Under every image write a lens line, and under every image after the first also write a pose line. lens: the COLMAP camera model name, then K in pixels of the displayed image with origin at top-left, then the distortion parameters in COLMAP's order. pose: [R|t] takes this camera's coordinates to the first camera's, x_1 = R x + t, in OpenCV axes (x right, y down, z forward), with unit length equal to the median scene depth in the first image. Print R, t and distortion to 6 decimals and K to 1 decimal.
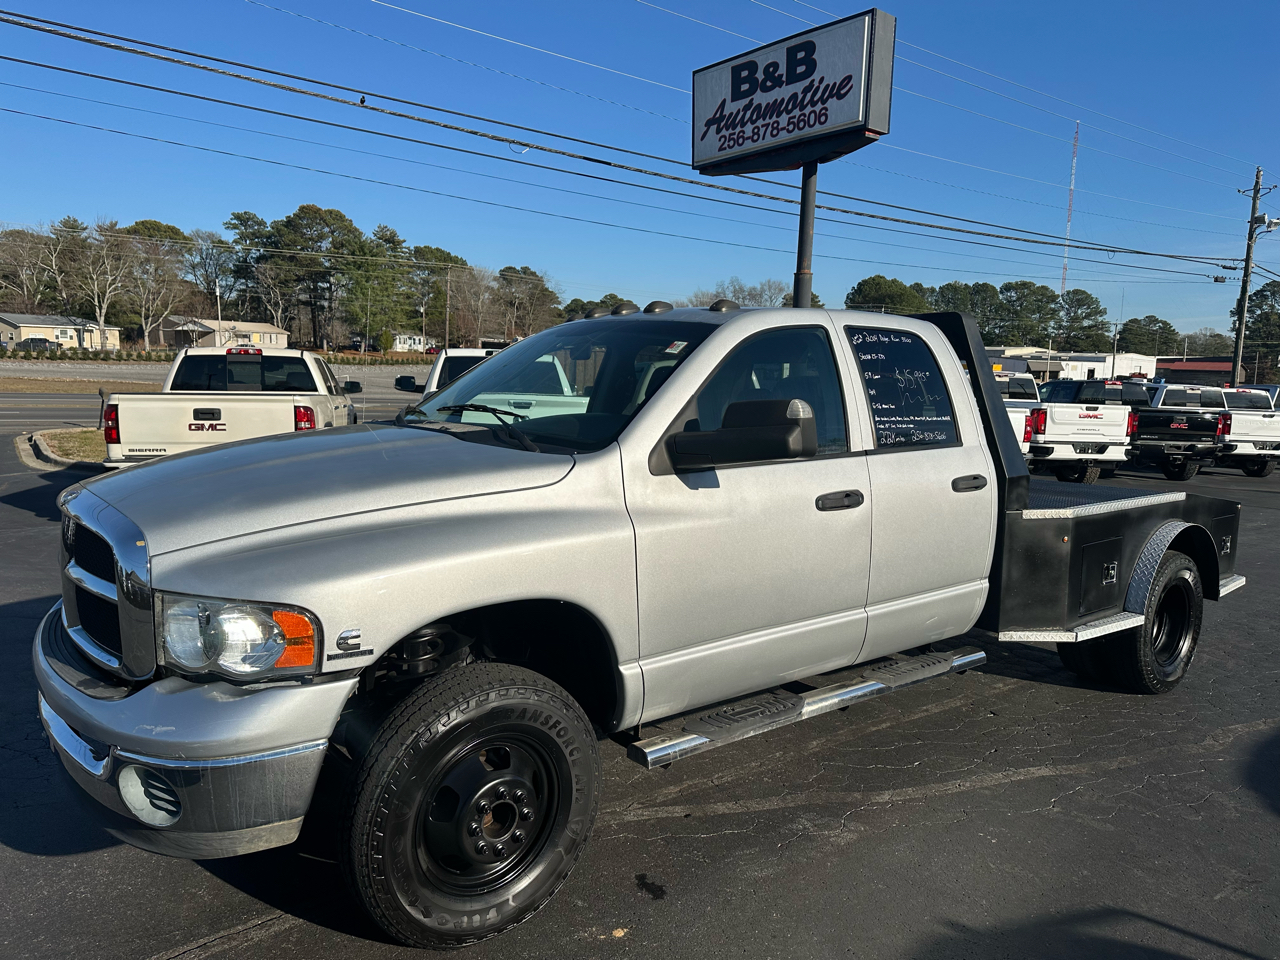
lens RADIAL K [[902.7, 0, 642.3], [0, 902.7, 478.8], [0, 0, 1]] dist [0.063075, -0.072050]
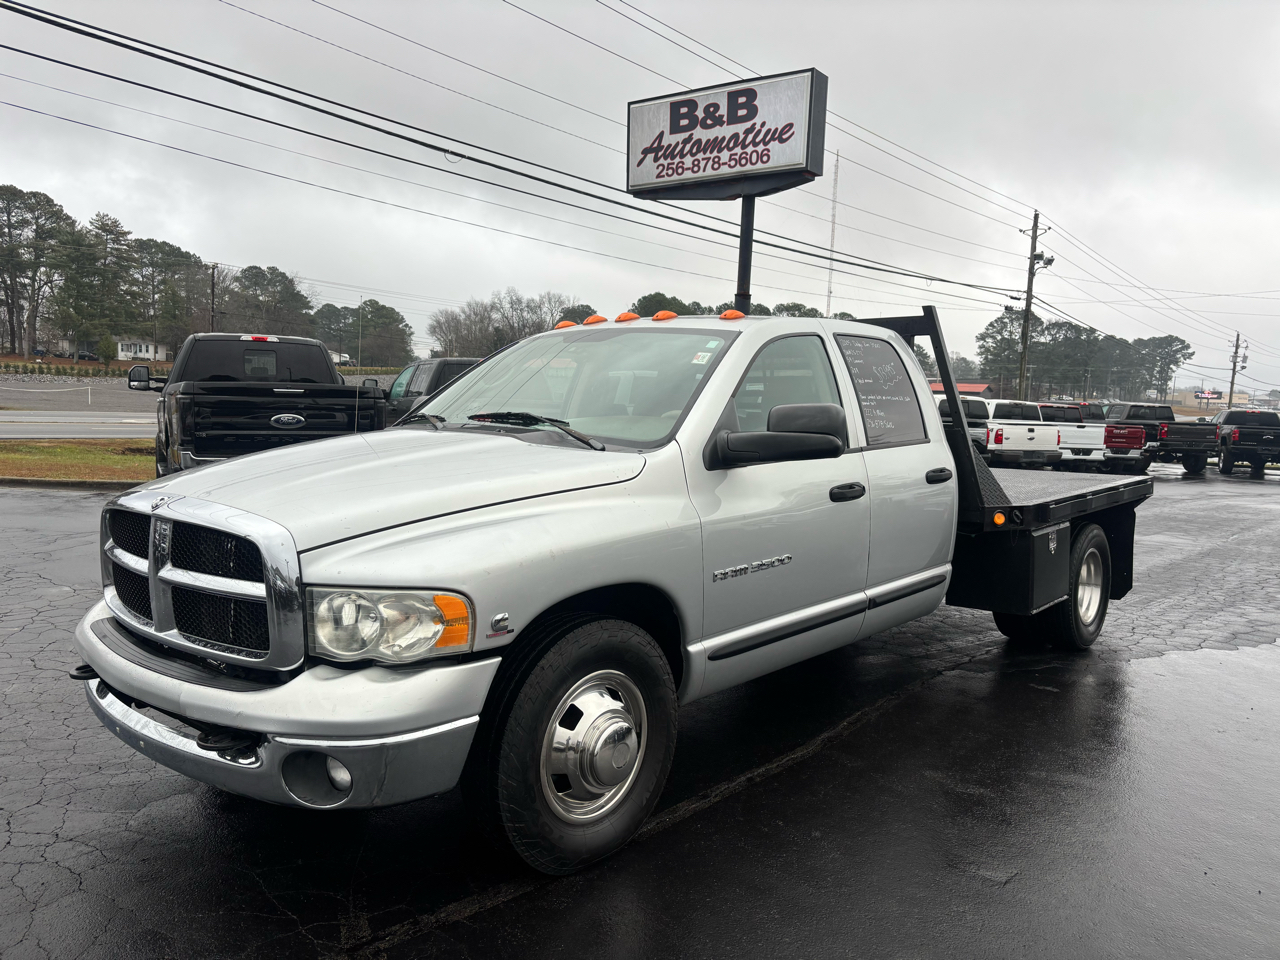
lens RADIAL K [[976.8, 0, 643.0], [0, 976.8, 478.9], [0, 0, 1]] dist [0.013340, -0.002014]
pose [[0.969698, -0.013864, 0.243911, -0.172708], [0.020062, 0.999535, -0.022944, 0.016195], [-0.243480, 0.027142, 0.969526, -0.082820]]
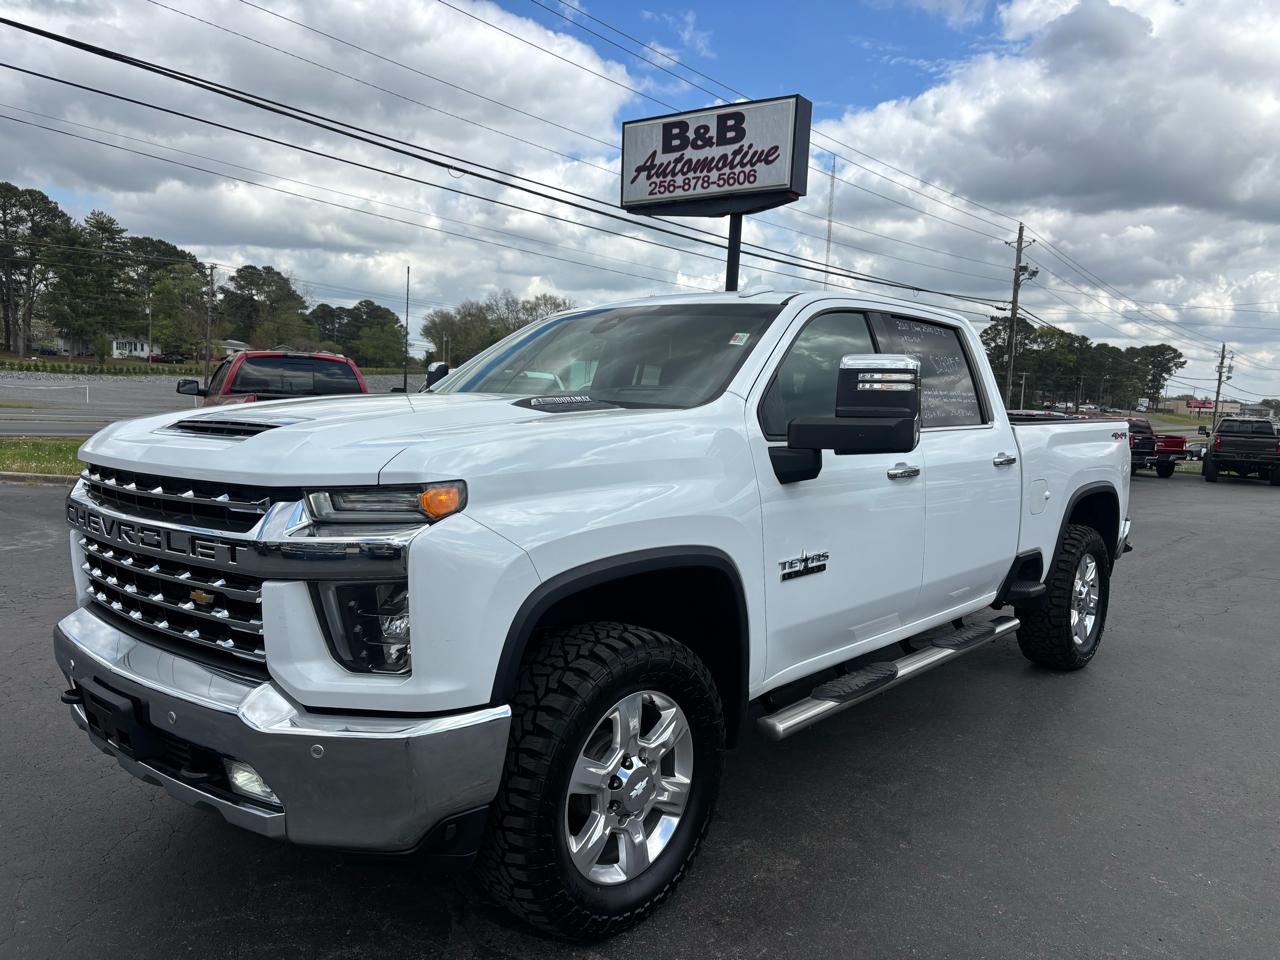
lens RADIAL K [[978.2, 0, 645.1], [0, 978.2, 483.0], [0, 0, 1]] dist [0.010692, 0.006250]
pose [[0.967827, -0.005103, 0.251565, -0.180482], [0.010957, 0.999701, -0.021875, 0.017663], [-0.251378, 0.023927, 0.967593, -0.128630]]
